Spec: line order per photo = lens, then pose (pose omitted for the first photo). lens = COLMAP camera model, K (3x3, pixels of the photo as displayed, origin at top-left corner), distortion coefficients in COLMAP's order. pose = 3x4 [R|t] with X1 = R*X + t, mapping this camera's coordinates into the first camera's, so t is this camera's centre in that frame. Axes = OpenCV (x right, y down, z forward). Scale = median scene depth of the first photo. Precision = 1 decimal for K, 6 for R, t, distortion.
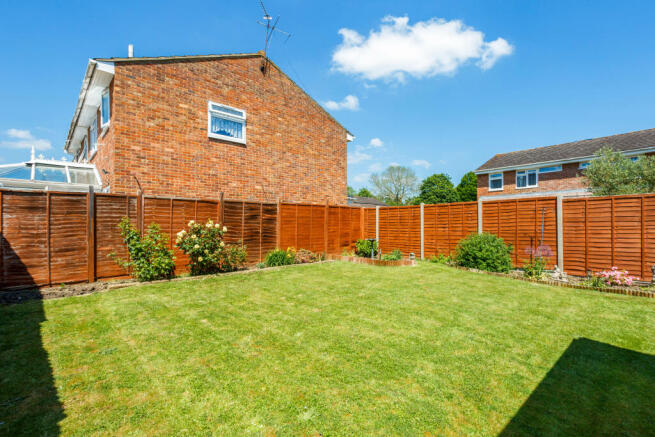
lens RADIAL K [[318.4, 0, 330.7], [0, 318.4, 221.6], [0, 0, 1]] dist [-0.003468, 0.002087]
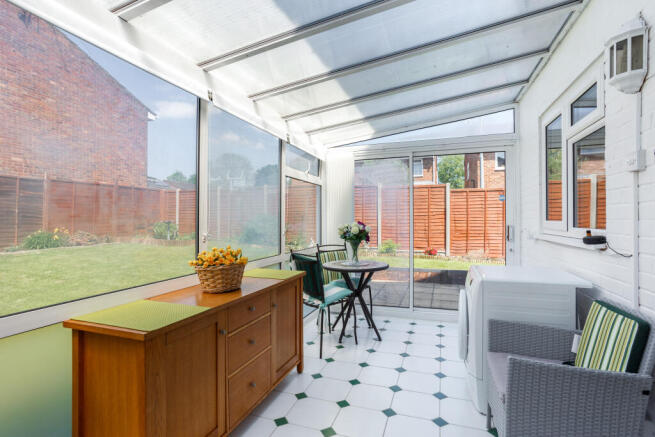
lens RADIAL K [[318.4, 0, 325.3], [0, 318.4, 217.3], [0, 0, 1]] dist [-0.003468, 0.002087]
pose [[0.883237, 0.006300, 0.468884, 0.093012], [-0.016488, 0.999709, 0.017625, 0.016479], [-0.468637, -0.023297, 0.883084, -0.119891]]
